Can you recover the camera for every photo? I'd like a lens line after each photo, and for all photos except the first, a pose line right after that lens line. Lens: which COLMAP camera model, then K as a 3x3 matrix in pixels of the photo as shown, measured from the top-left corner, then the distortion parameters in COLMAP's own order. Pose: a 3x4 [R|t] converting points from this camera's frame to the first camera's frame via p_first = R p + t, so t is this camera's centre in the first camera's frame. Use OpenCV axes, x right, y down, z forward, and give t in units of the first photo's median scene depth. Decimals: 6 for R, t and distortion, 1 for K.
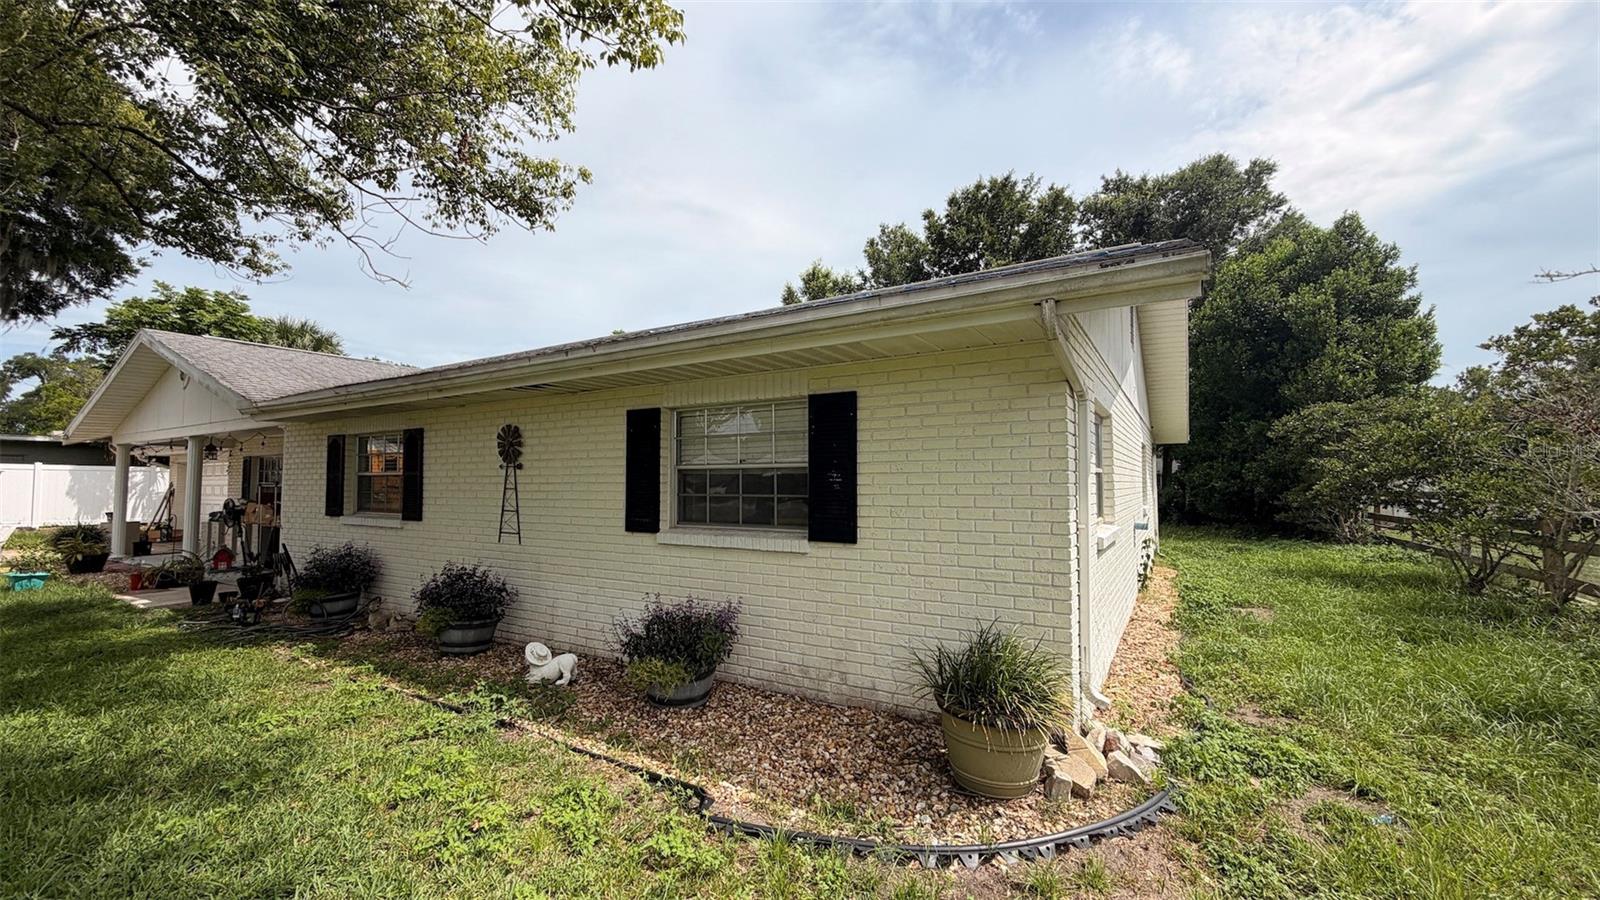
lens RADIAL K [[639.9, 0, 795.6], [0, 639.9, 451.9], [0, 0, 1]] dist [0.001075, 0.000100]
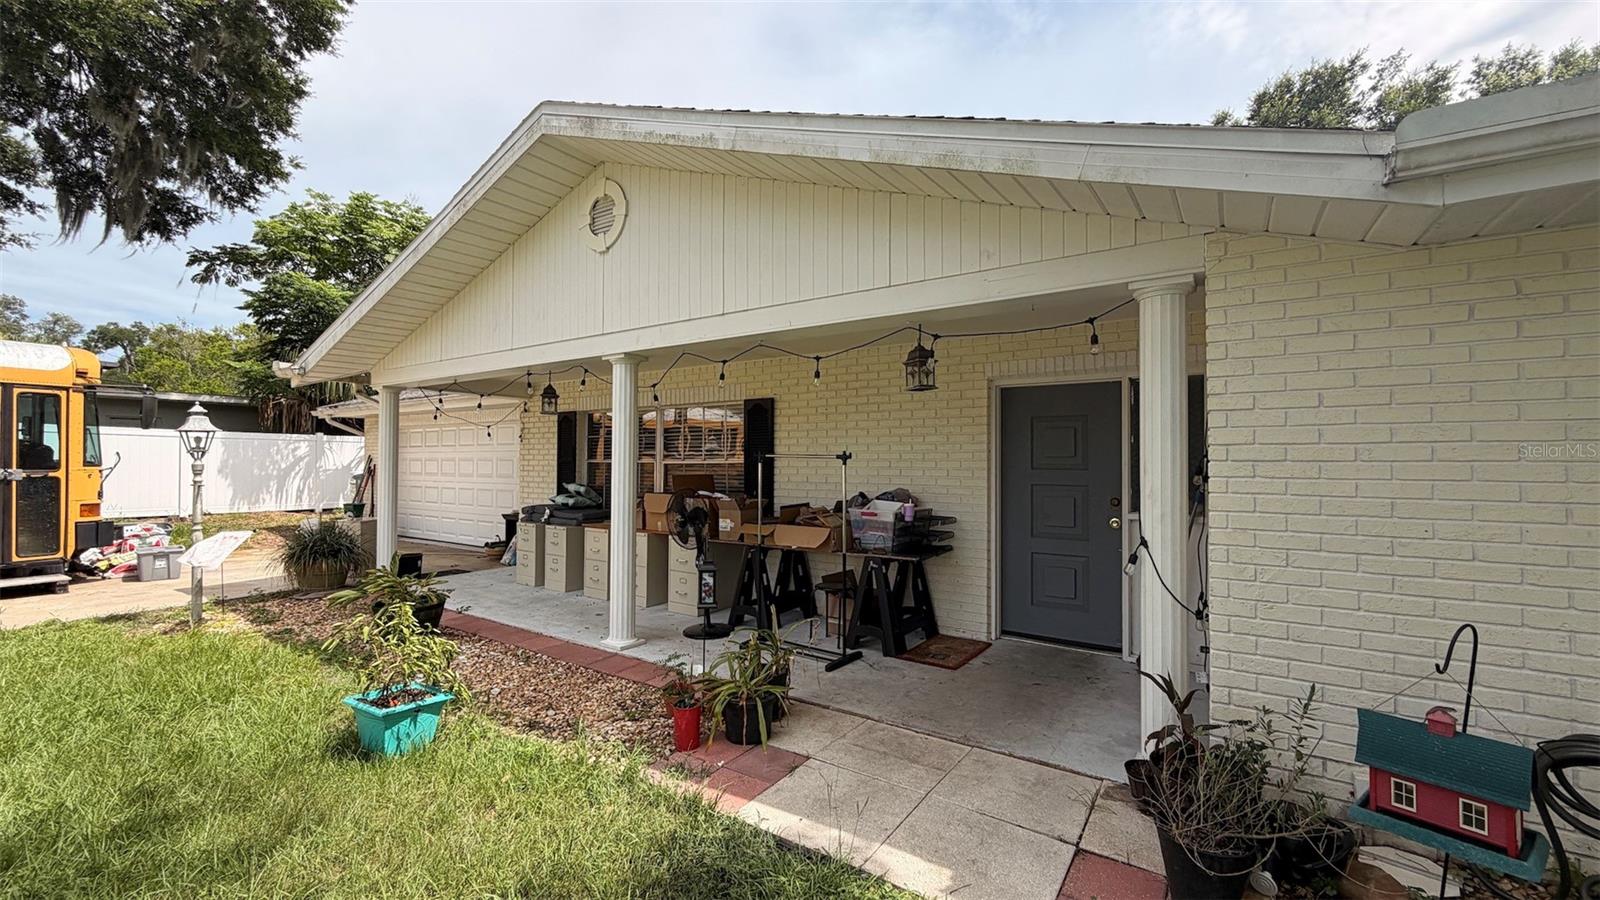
lens RADIAL K [[639.9, 0, 795.6], [0, 639.9, 451.9], [0, 0, 1]] dist [0.001075, 0.000100]
pose [[0.998737, 0.006384, -0.049843, -0.400926], [-0.004713, 0.999425, 0.033564, 0.015034], [0.050028, -0.033287, 0.998193, 0.273546]]
